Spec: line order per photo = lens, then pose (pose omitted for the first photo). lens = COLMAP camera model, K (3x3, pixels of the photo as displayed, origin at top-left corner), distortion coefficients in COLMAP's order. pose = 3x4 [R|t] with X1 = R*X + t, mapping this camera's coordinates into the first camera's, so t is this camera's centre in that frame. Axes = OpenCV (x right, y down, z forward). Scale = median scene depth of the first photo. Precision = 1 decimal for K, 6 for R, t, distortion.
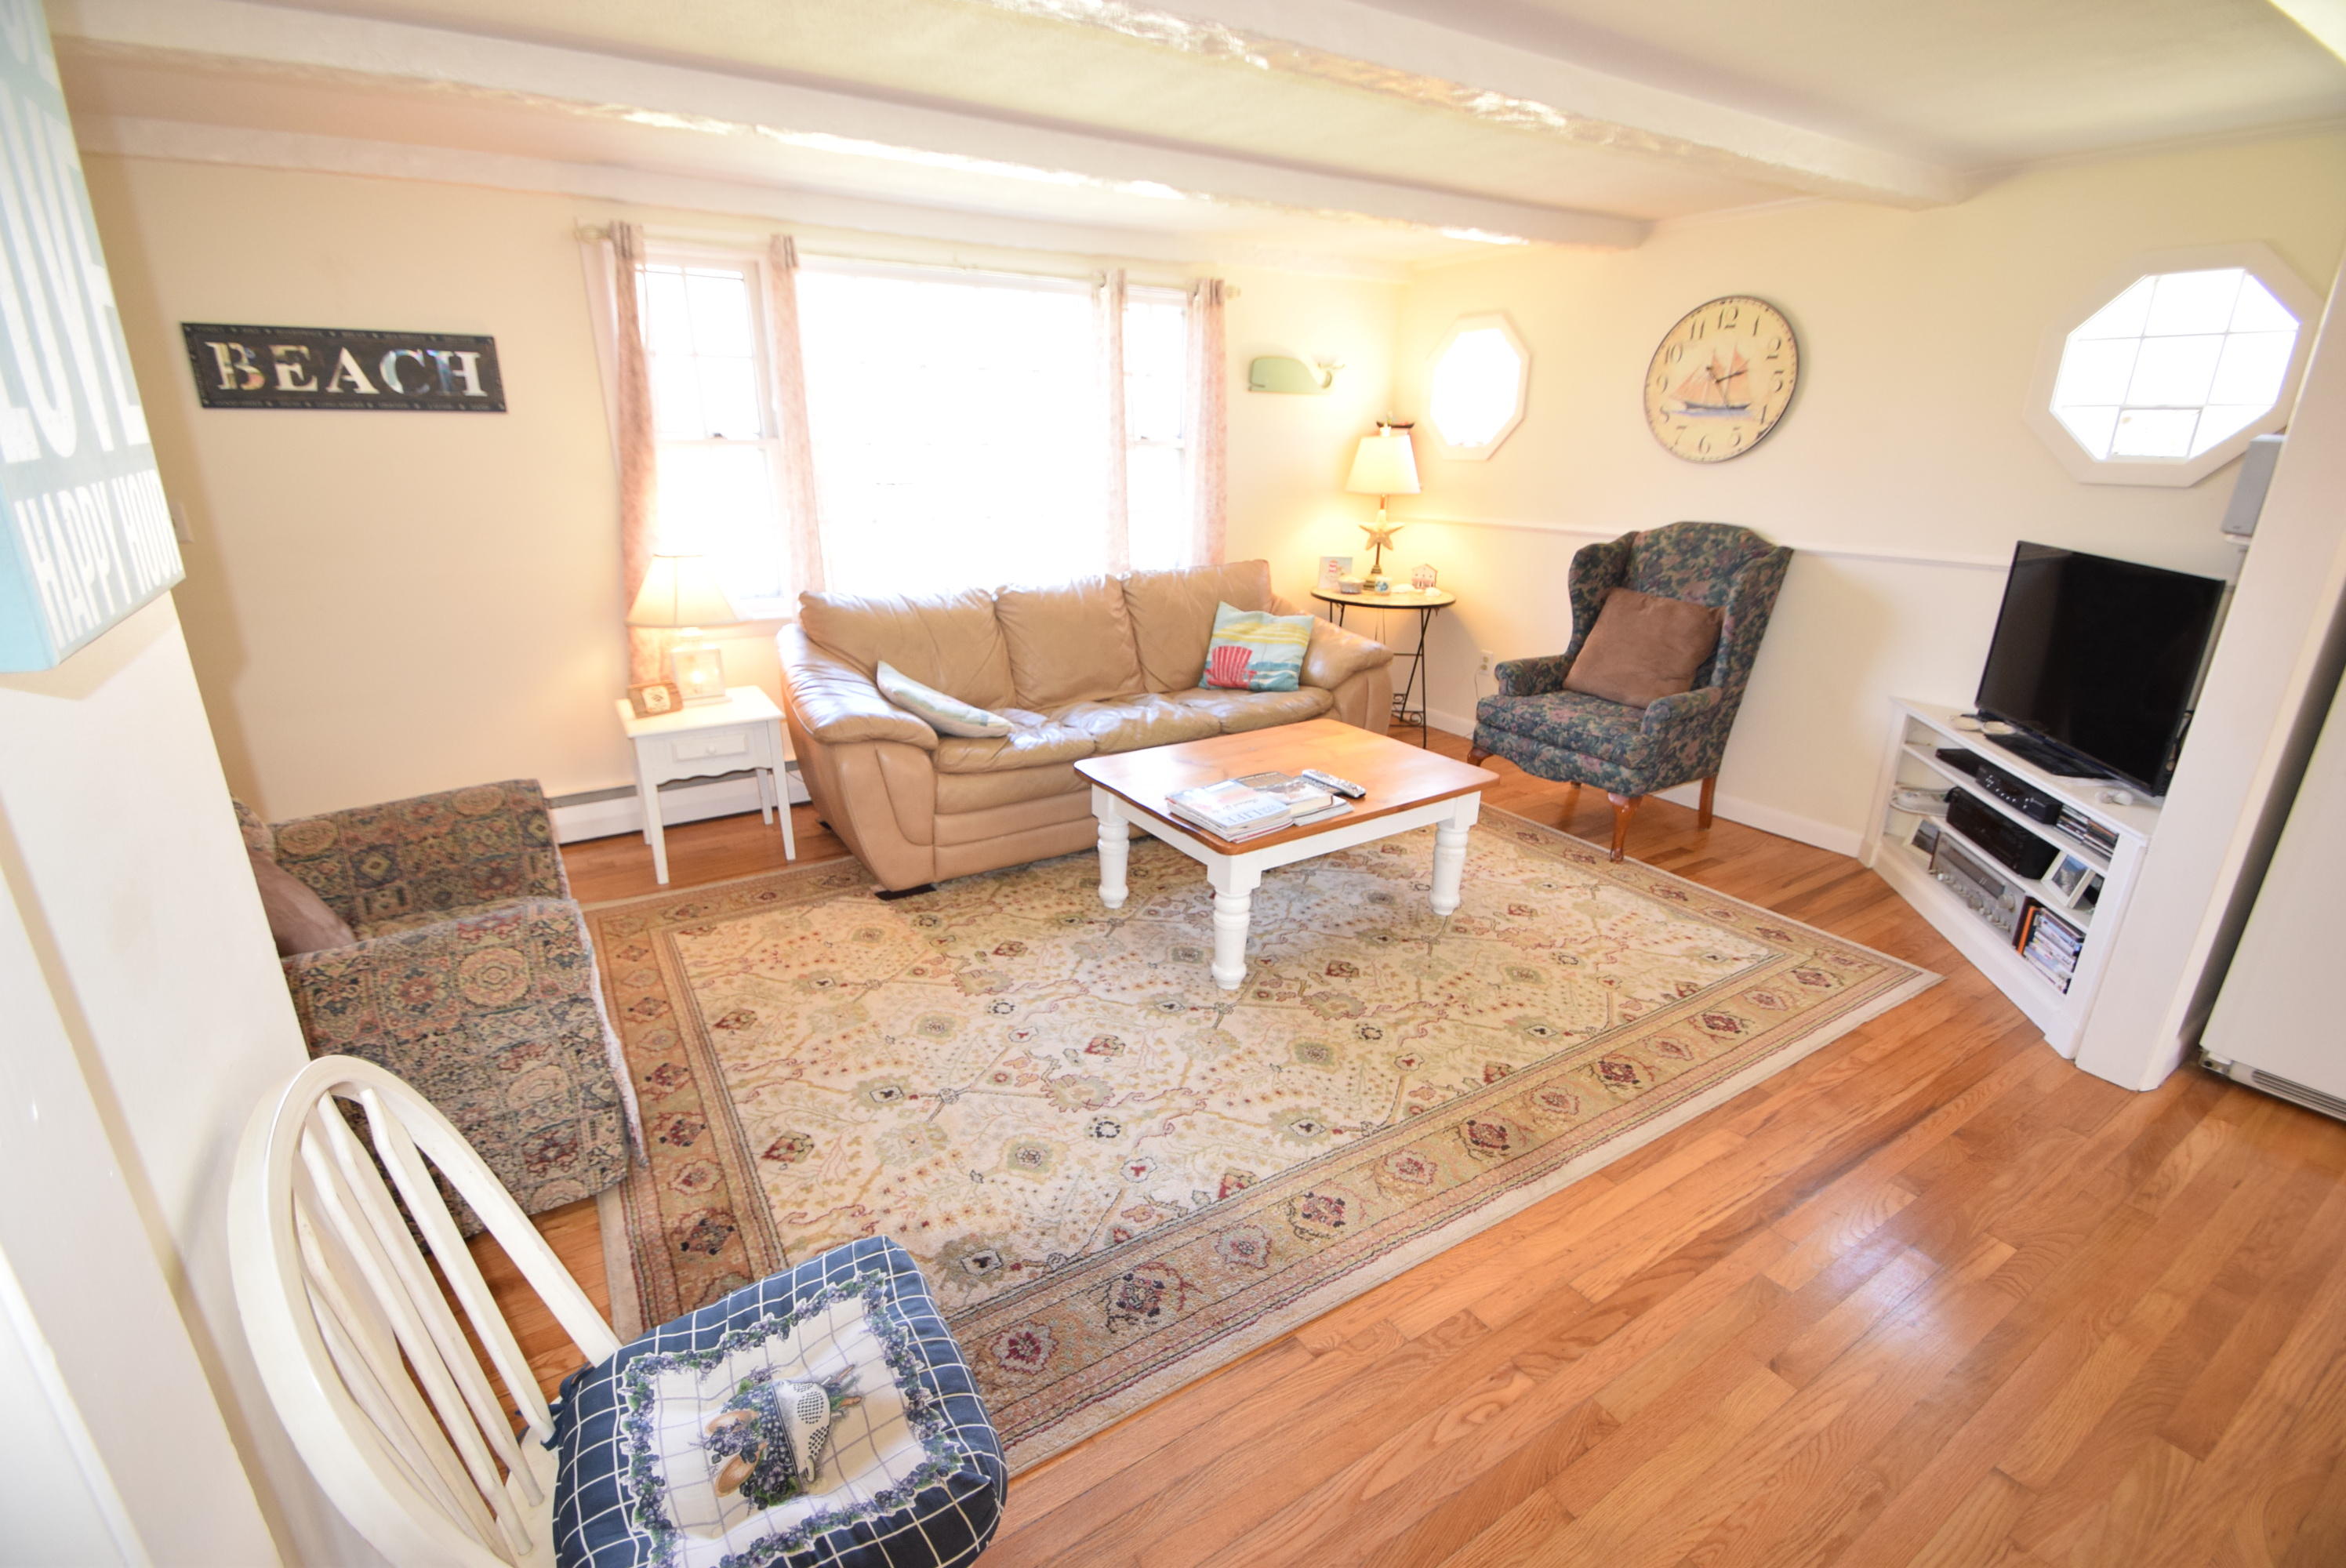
lens RADIAL K [[1035.2, 0, 1154.0], [0, 1035.2, 802.8], [0, 0, 1]] dist [0.026287, -0.024511]
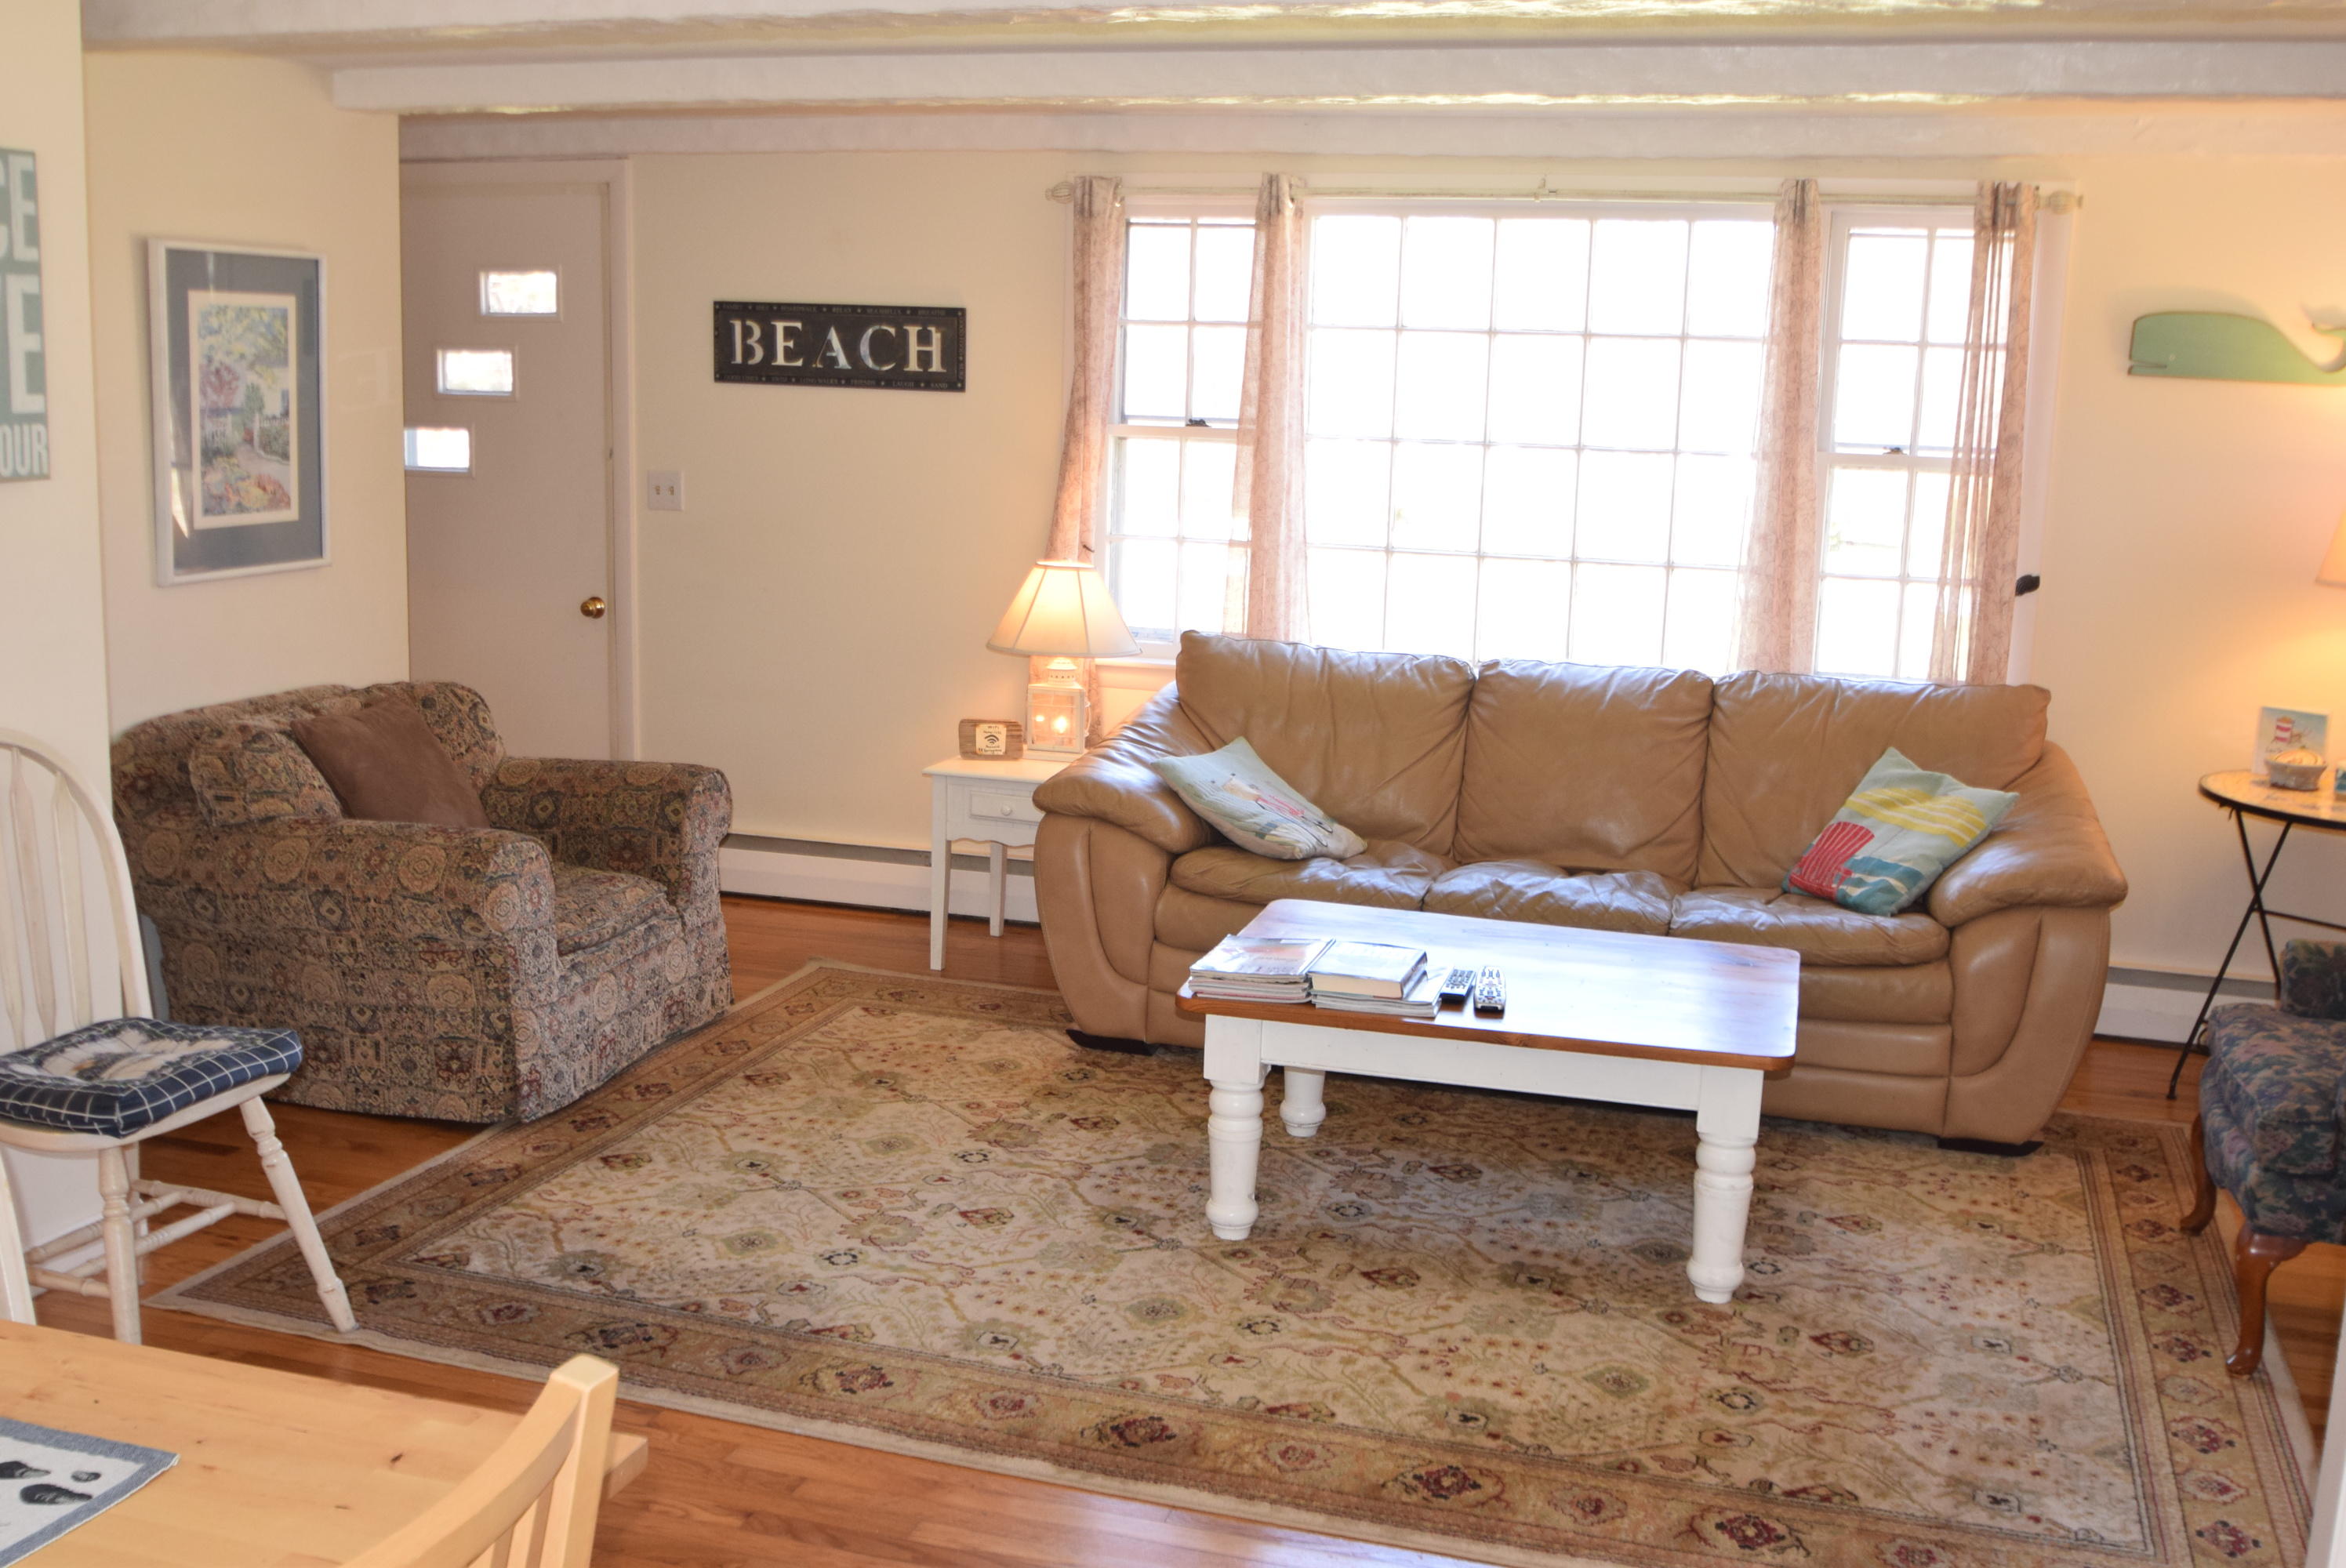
lens RADIAL K [[2364.3, 0, 1172.8], [0, 2364.3, 831.3], [0, 0, 1]] dist [-0.059284, 0.004171]
pose [[0.644100, 0.156192, -0.748826, 1.053977], [-0.282151, 0.958416, -0.042782, 0.004437], [0.711004, 0.238838, 0.661385, -0.070850]]
